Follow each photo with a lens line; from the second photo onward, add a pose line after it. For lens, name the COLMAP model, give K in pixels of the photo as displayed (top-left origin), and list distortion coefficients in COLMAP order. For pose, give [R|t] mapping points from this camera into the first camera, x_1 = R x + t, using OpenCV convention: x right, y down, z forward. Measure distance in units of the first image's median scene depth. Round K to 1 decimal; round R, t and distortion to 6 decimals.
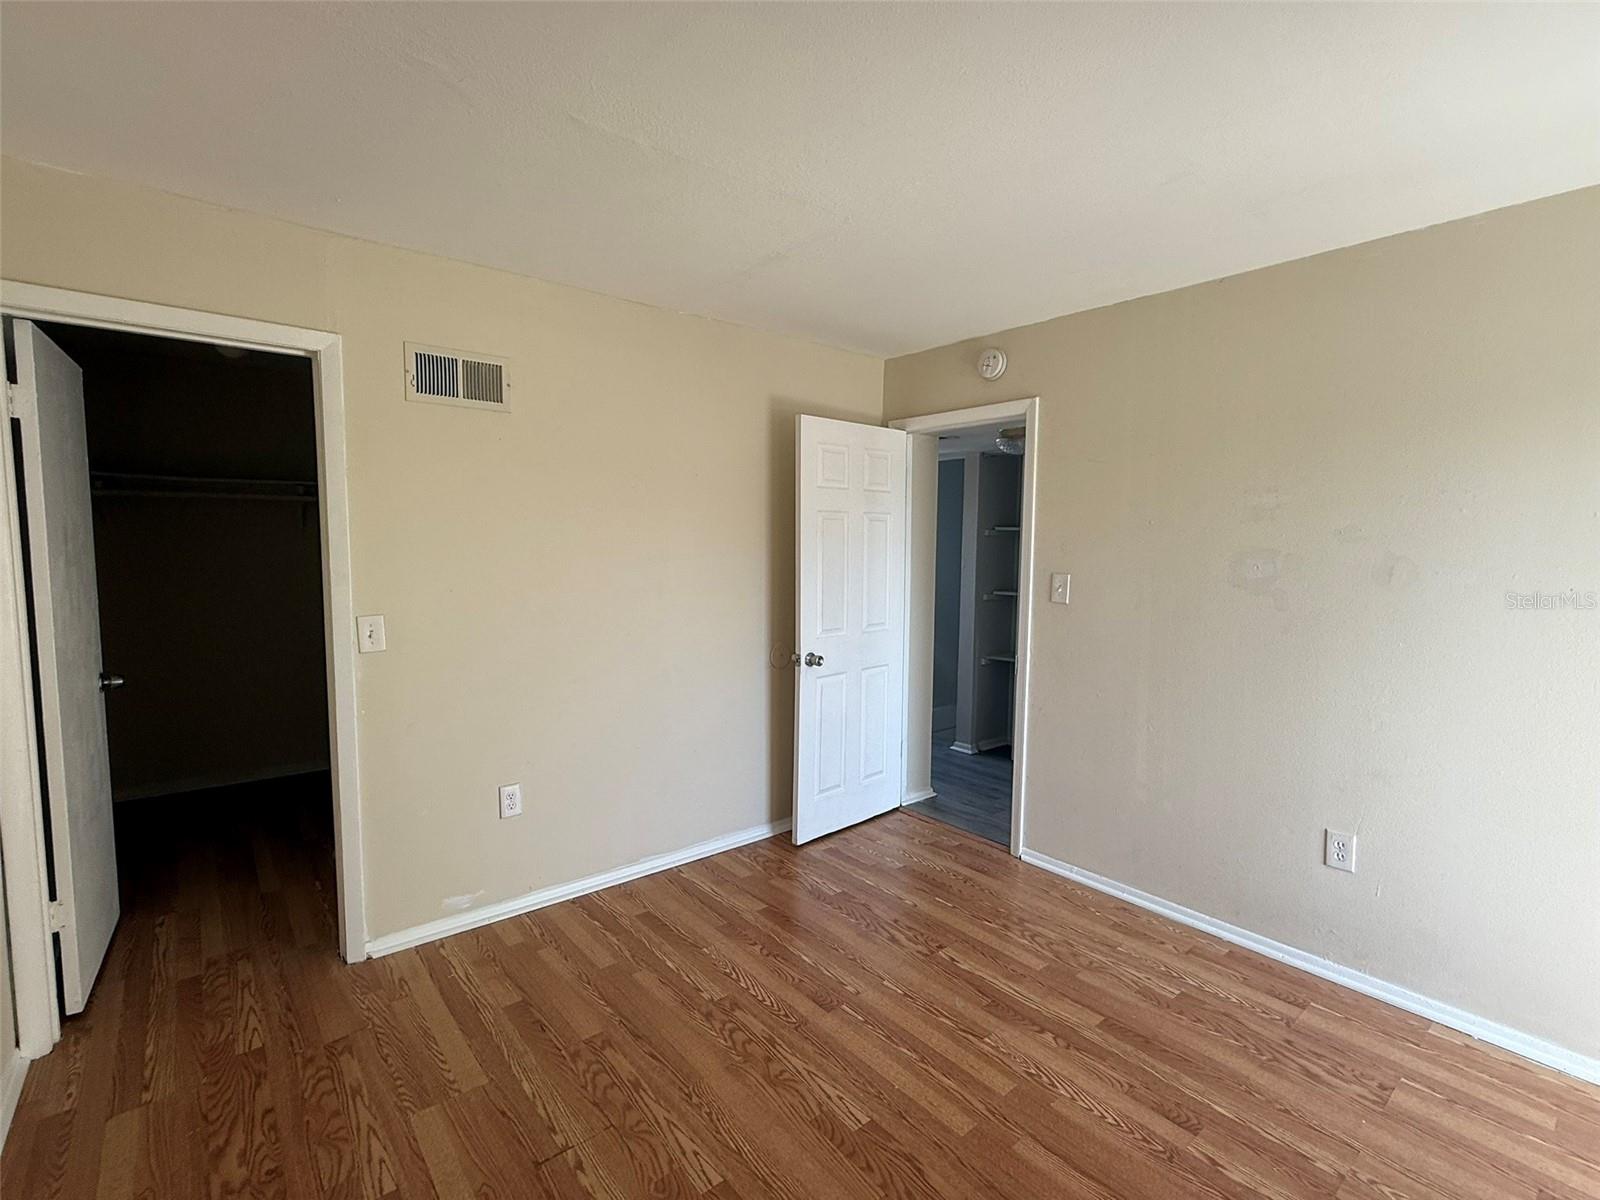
lens RADIAL K [[737.5, 0, 805.8], [0, 737.5, 601.5], [0, 0, 1]] dist [-0.002165, -0.000175]
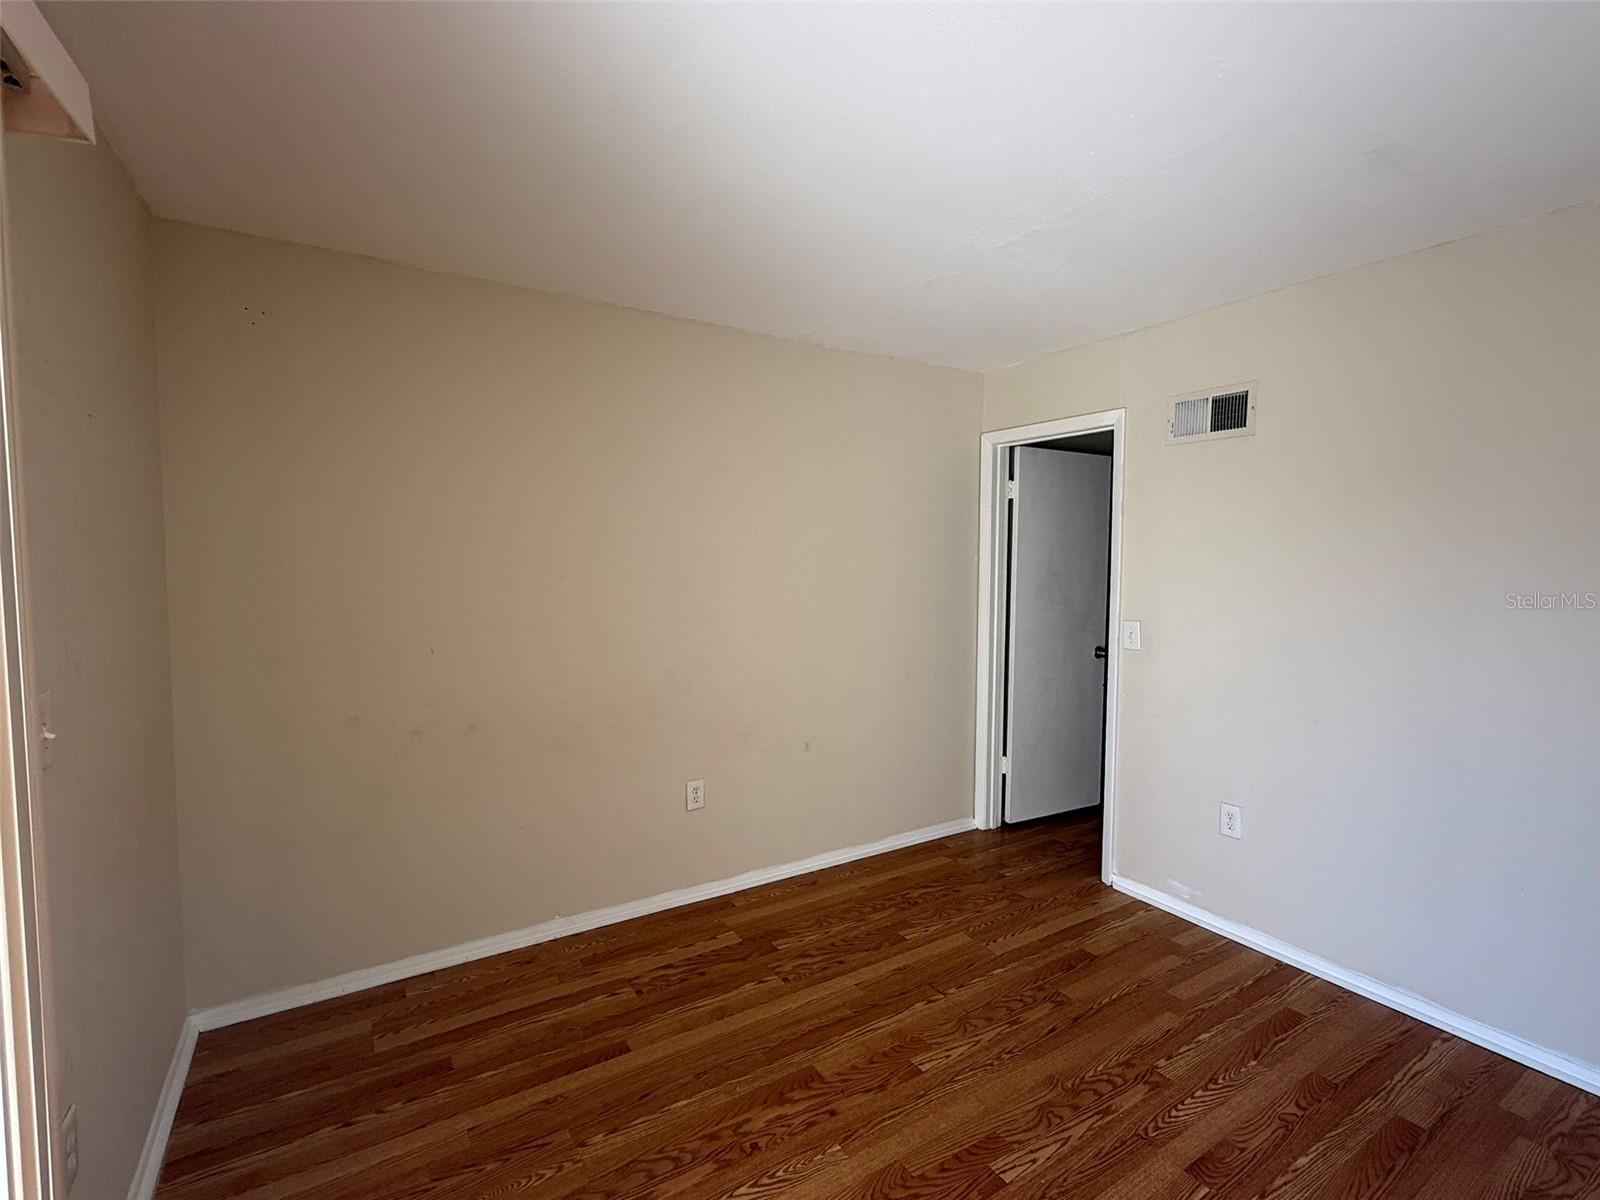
lens RADIAL K [[737.5, 0, 795.7], [0, 737.5, 598.0], [0, 0, 1]] dist [-0.002165, -0.000175]
pose [[-0.136896, 0.040914, -0.989740, 0.842361], [-0.085604, 0.994920, 0.052969, -0.042219], [0.986880, 0.091977, -0.132698, 0.664774]]
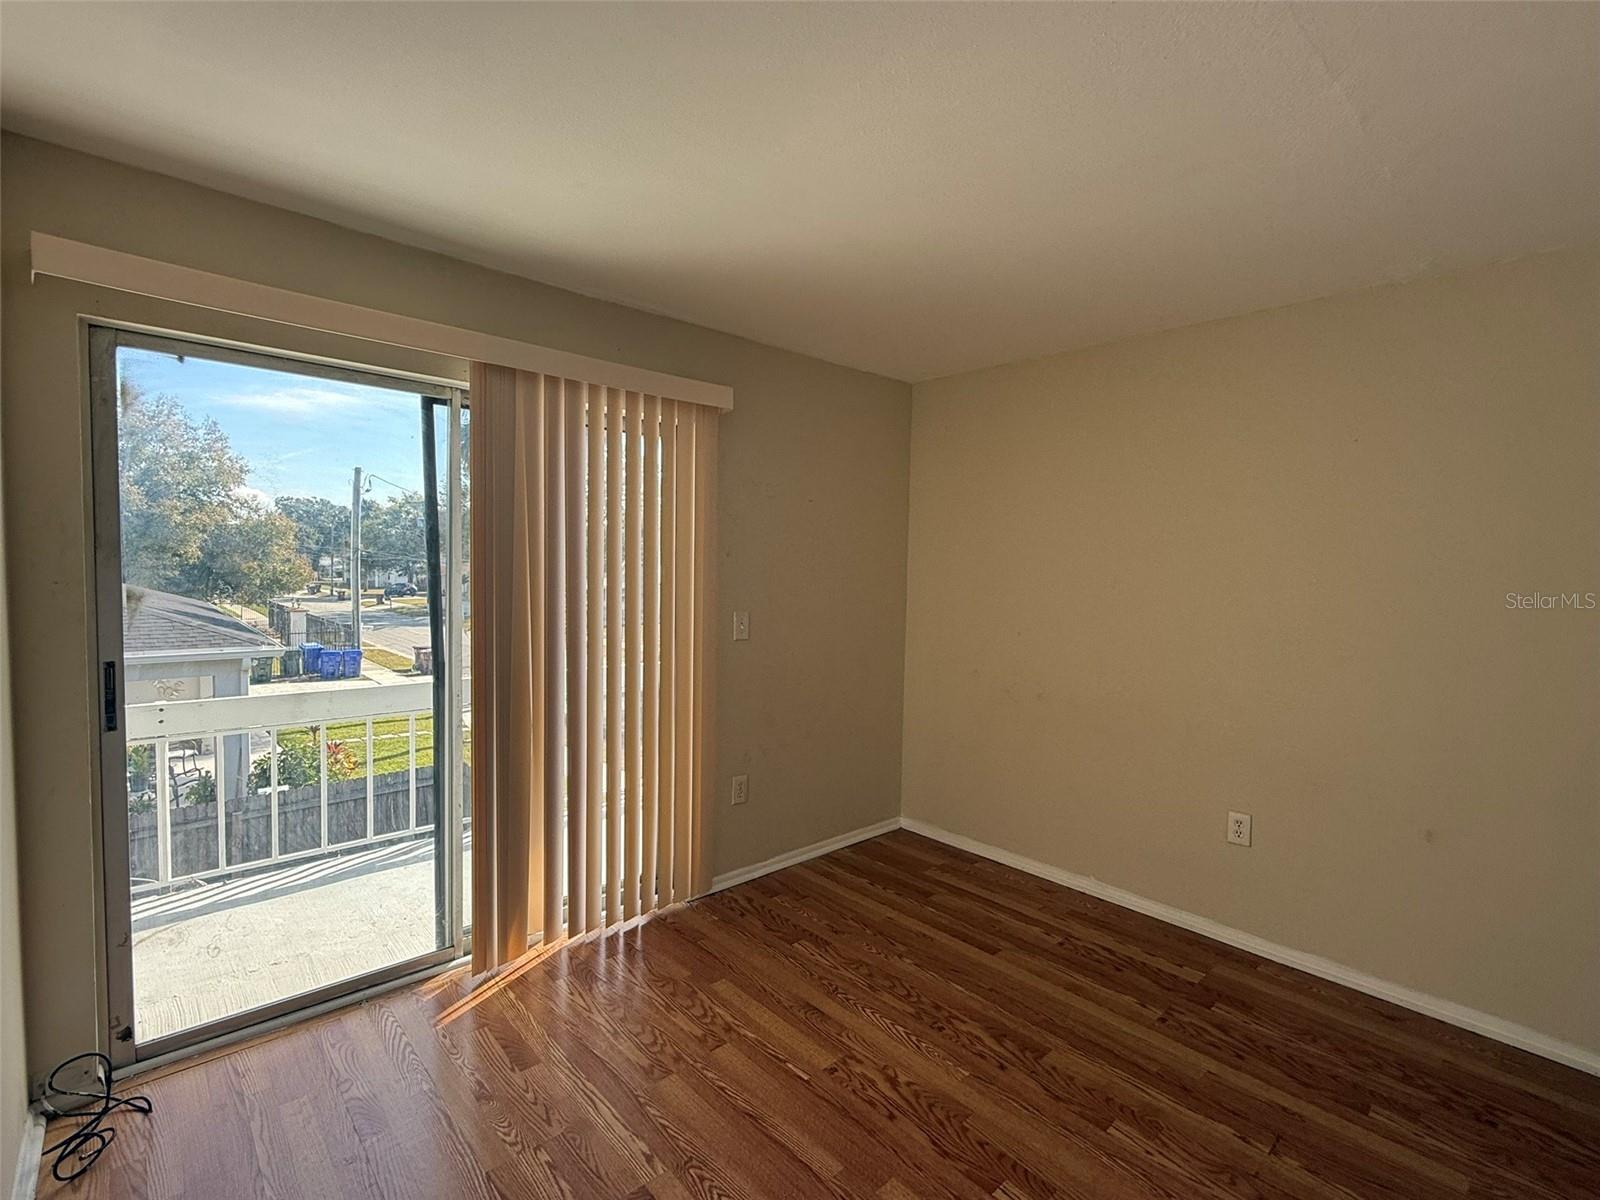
lens RADIAL K [[737.5, 0, 806.4], [0, 737.5, 601.3], [0, 0, 1]] dist [-0.002165, -0.000175]
pose [[-0.998431, -0.028057, -0.048459, 0.319632], [-0.034199, 0.990796, 0.130970, -0.111425], [0.044339, 0.132422, -0.990201, 1.502162]]
